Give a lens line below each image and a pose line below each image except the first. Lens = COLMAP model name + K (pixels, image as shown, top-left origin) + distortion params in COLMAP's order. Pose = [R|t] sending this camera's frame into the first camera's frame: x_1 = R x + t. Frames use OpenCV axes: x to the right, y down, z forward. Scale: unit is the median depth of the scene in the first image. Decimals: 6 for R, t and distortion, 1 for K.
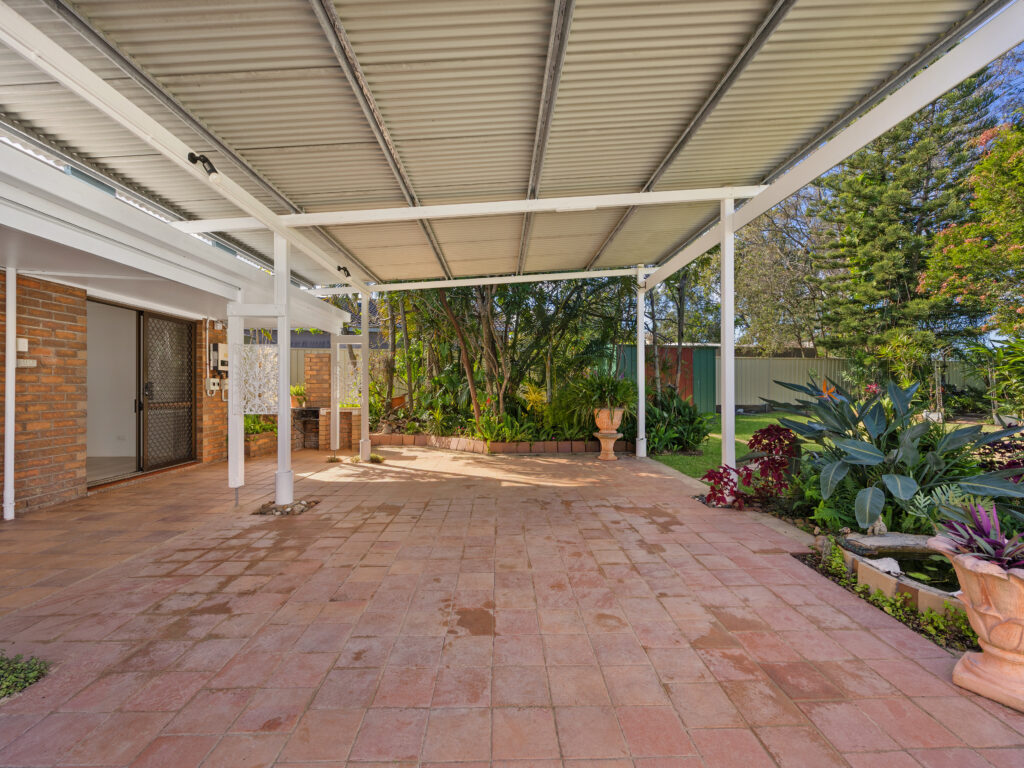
lens RADIAL K [[440.2, 0, 513.8], [0, 440.2, 386.1], [0, 0, 1]] dist [-0.001968, 0.001077]
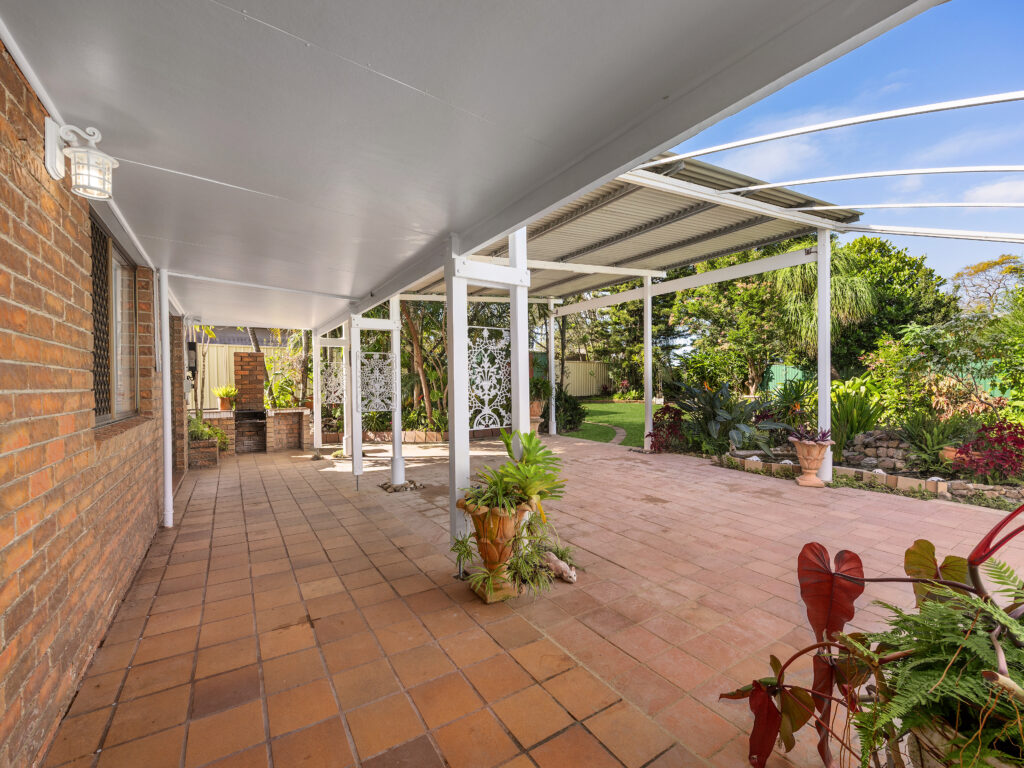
lens RADIAL K [[440.2, 0, 519.0], [0, 440.2, 380.0], [0, 0, 1]] dist [-0.001968, 0.001077]
pose [[0.851376, -0.004846, 0.524534, -1.012390], [0.007382, 0.999969, -0.002744, -0.017310], [-0.524504, 0.006209, 0.851385, -0.251491]]
